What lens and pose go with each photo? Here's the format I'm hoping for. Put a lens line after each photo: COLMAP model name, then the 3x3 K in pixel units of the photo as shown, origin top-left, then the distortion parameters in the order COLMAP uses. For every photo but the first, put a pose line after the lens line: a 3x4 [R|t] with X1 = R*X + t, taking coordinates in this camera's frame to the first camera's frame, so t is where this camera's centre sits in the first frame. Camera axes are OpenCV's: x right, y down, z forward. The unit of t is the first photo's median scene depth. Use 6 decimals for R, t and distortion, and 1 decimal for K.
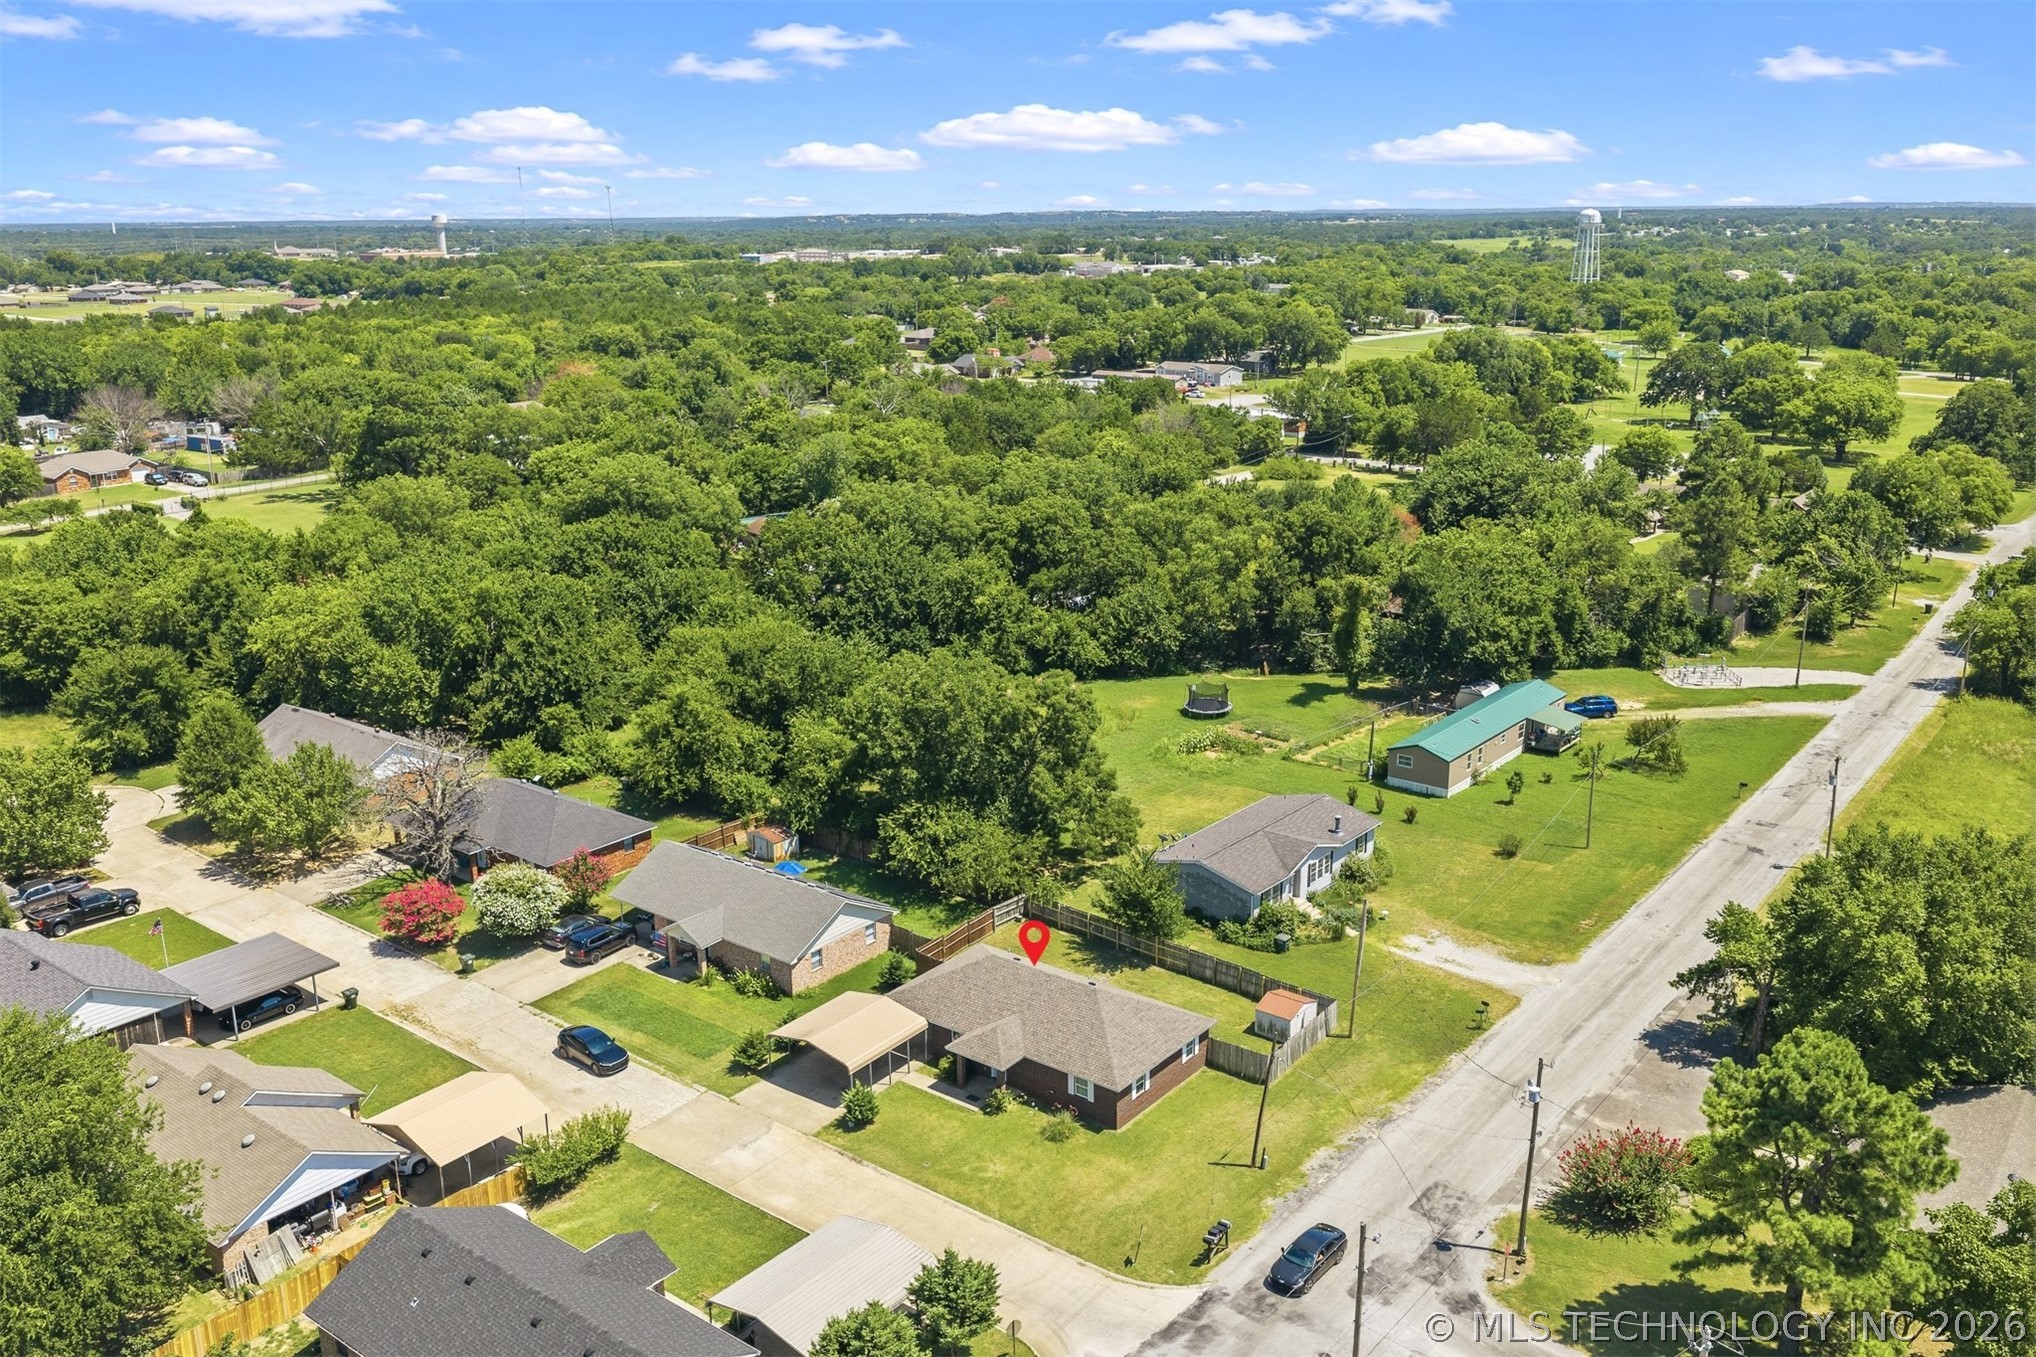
lens RADIAL K [[1683.7, 0, 1018.0], [0, 1683.7, 678.5], [0, 0, 1]] dist [0.005994, -0.004465]
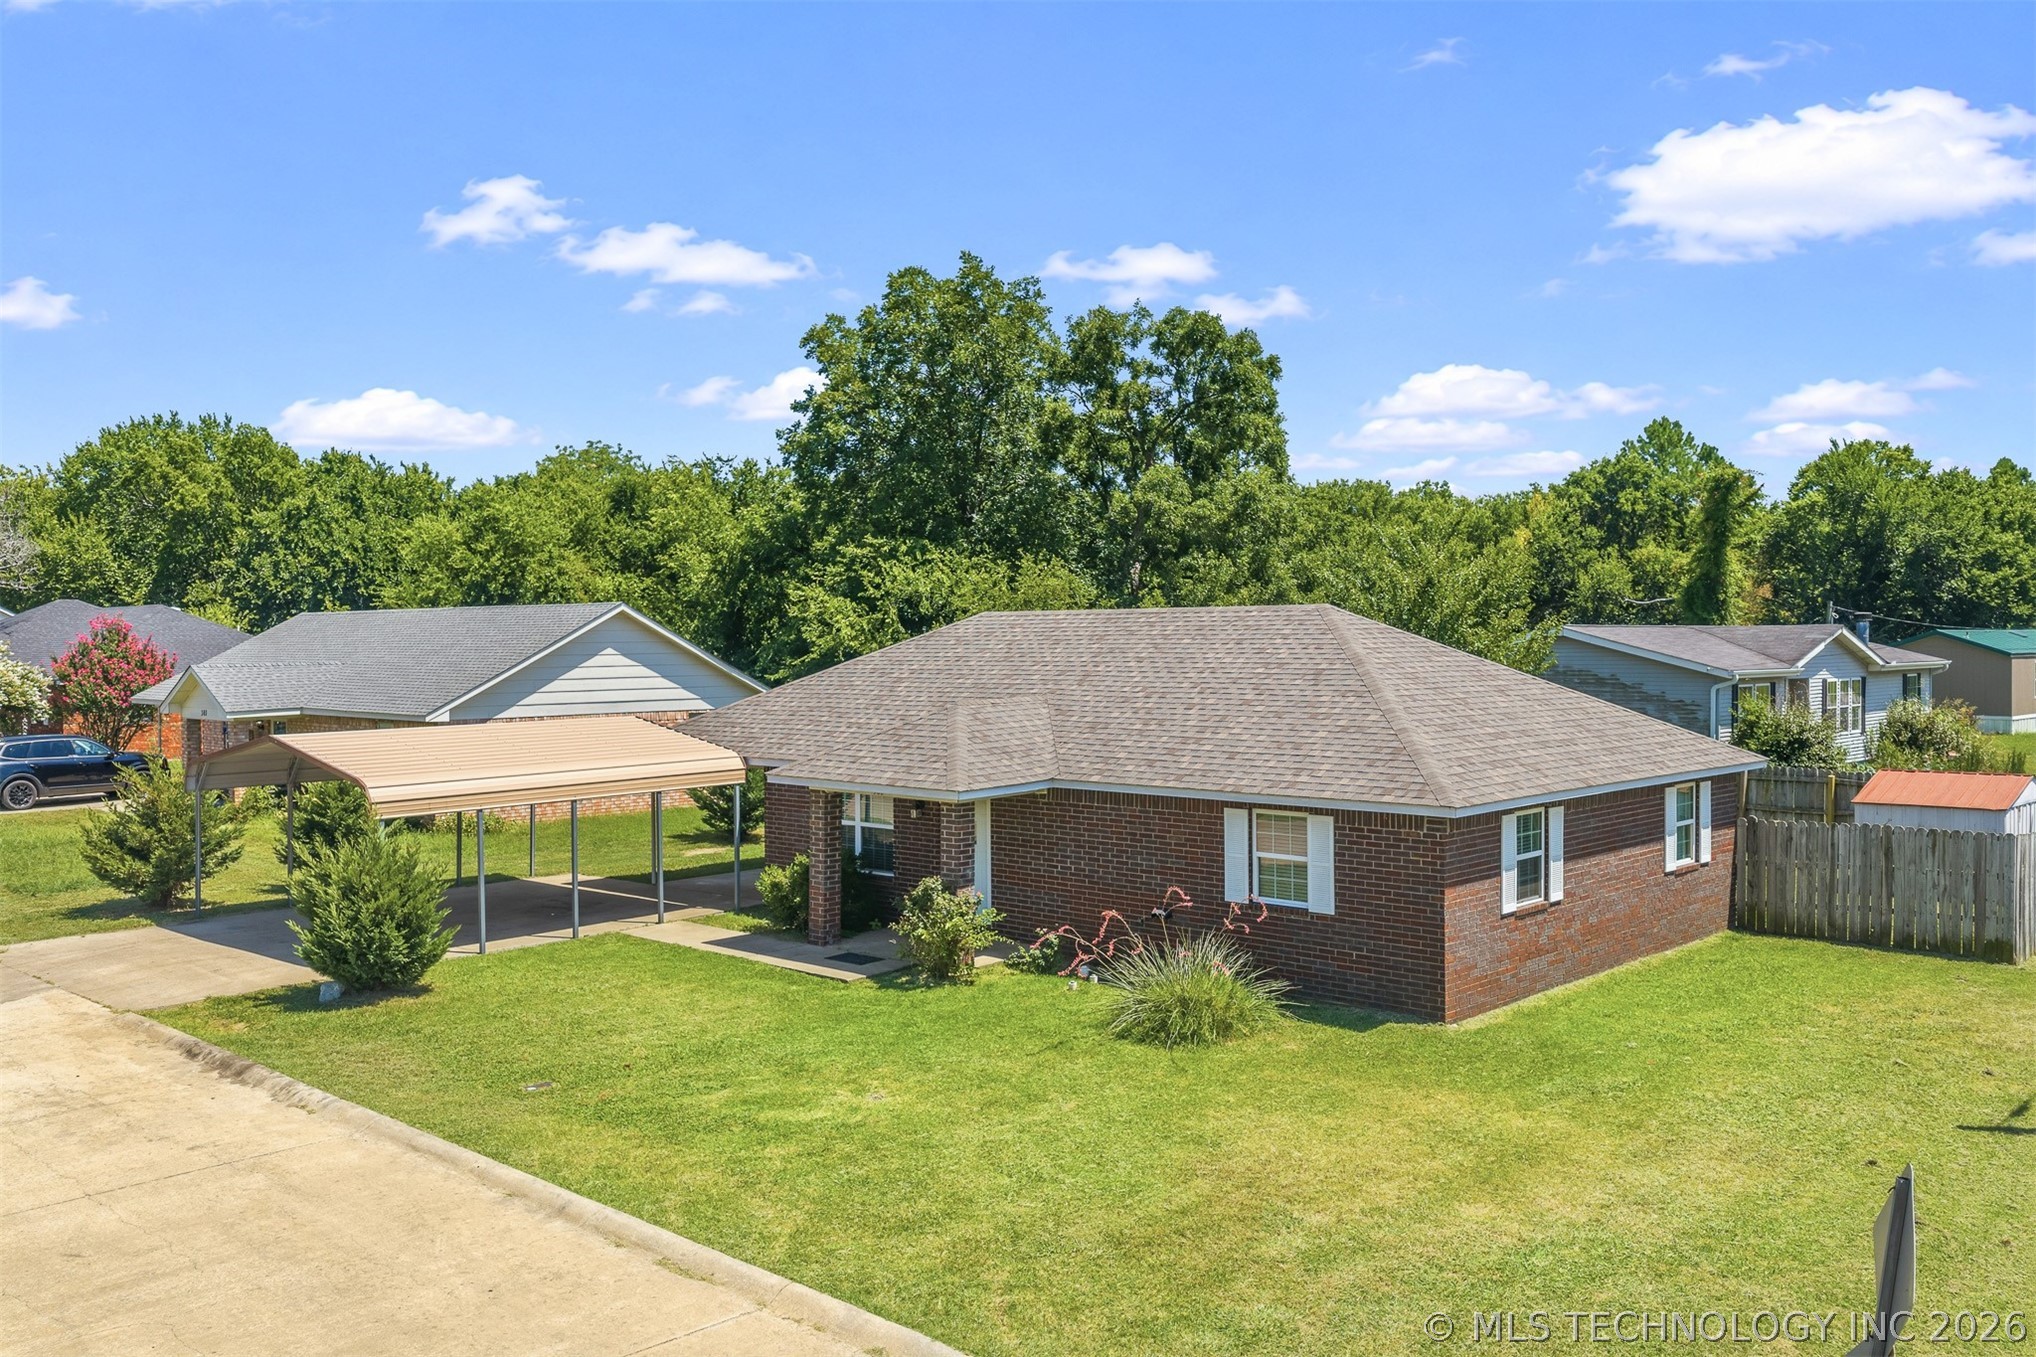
lens RADIAL K [[1683.7, 0, 1018.0], [0, 1683.7, 678.5], [0, 0, 1]] dist [0.005994, -0.004465]
pose [[0.995684, 0.003766, -0.092736, 0.018614], [-0.027131, 0.967341, -0.252021, 0.234108], [0.088758, 0.253449, 0.963268, 0.632743]]
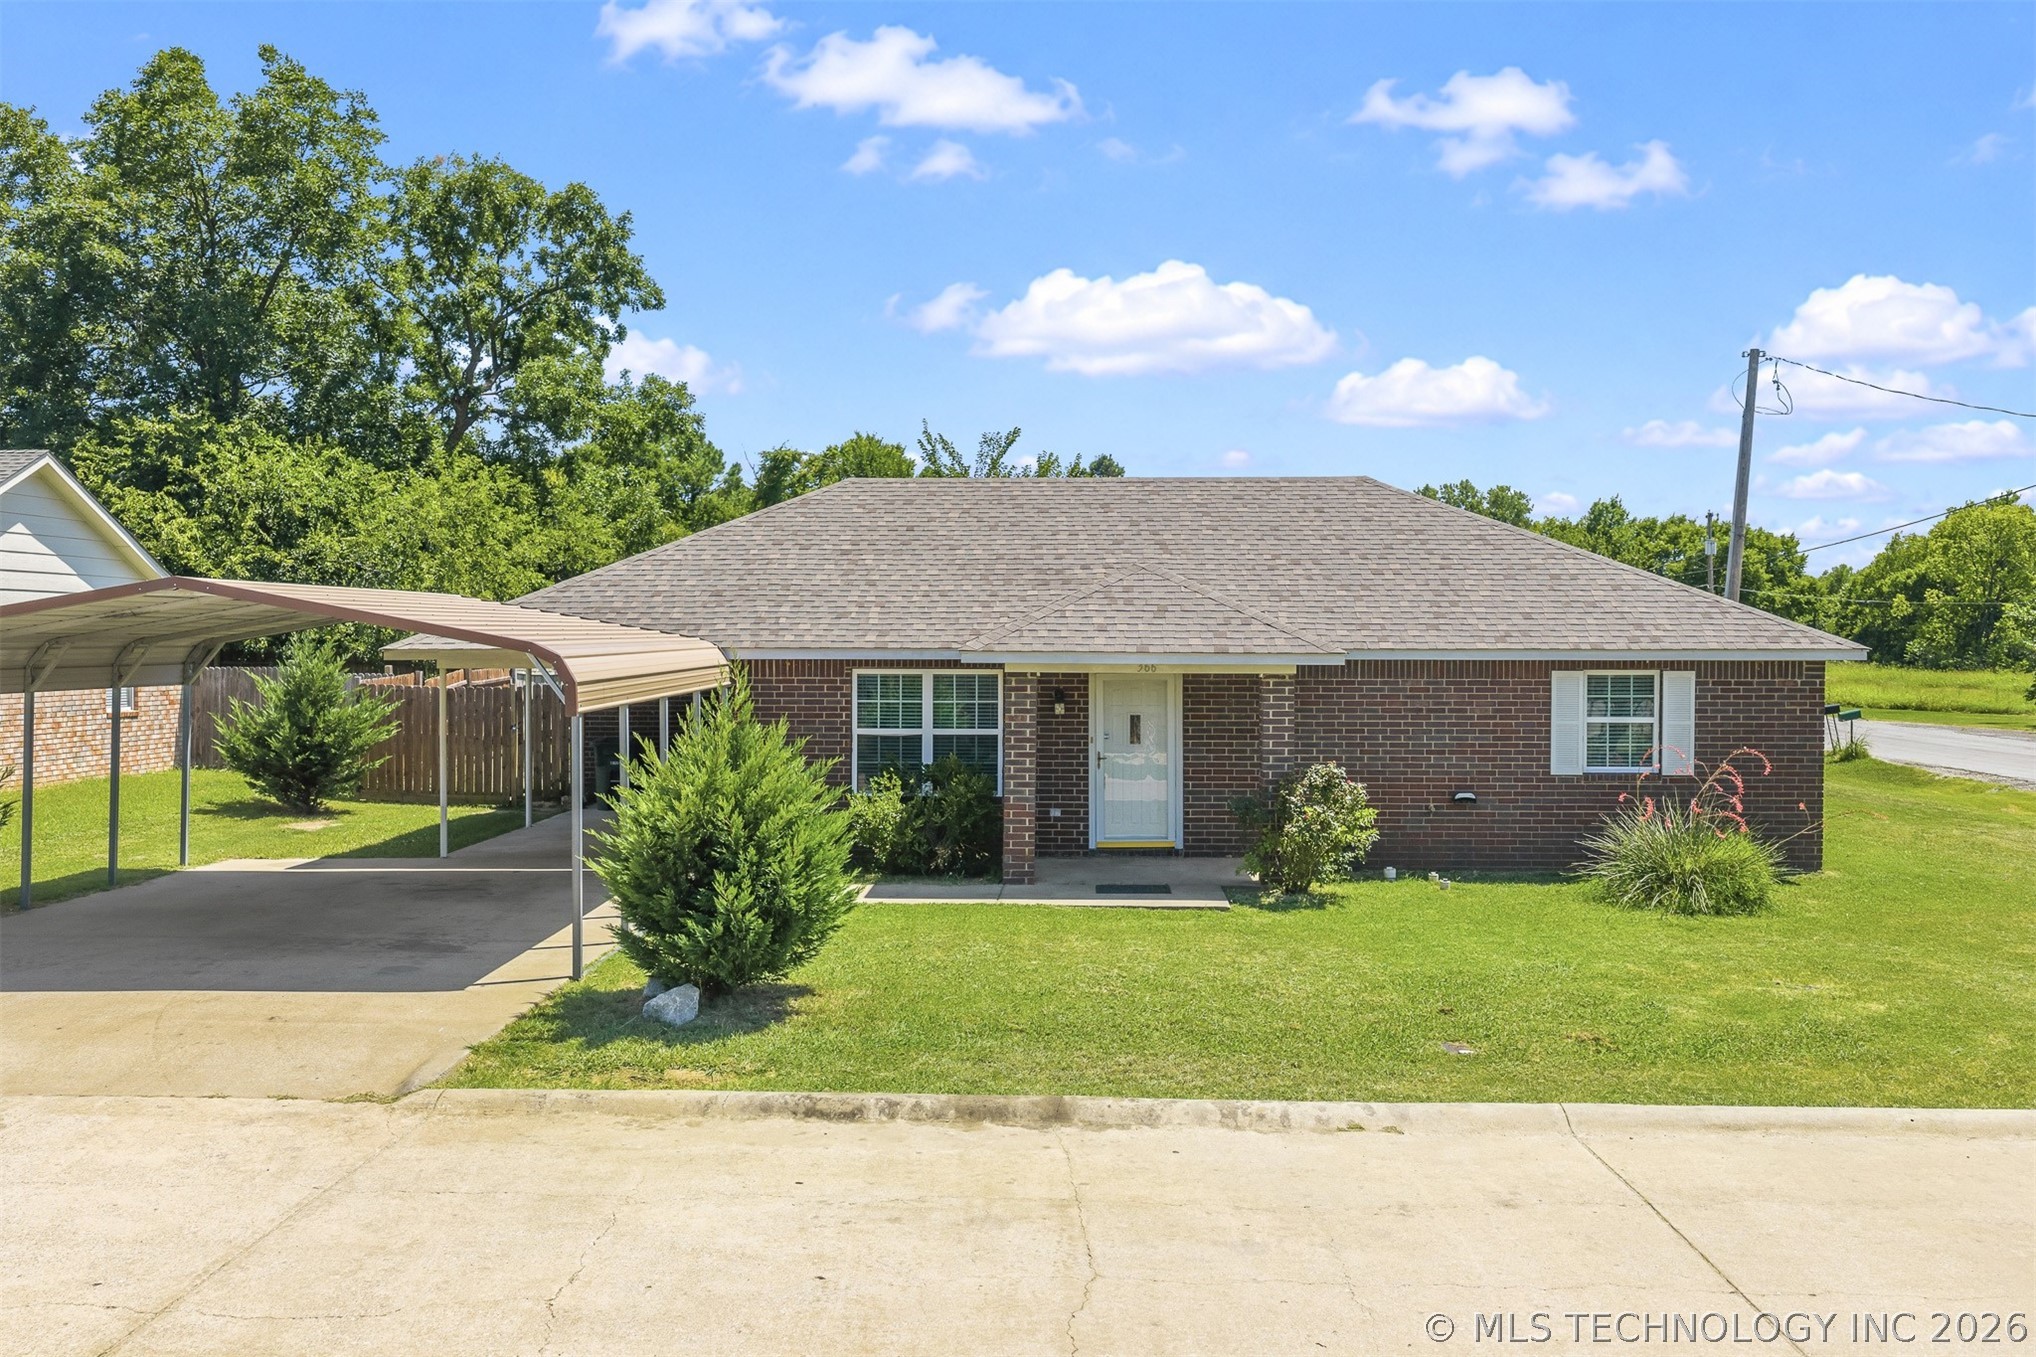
lens RADIAL K [[1717.1, 0, 1018.0], [0, 1717.1, 678.5], [0, 0, 1]] dist [0.009463, -0.001077]
pose [[0.802657, -0.002272, 0.596436, -0.137854], [0.157757, 0.965188, -0.208626, 0.227802], [-0.575199, 0.261547, 0.775074, 0.725688]]
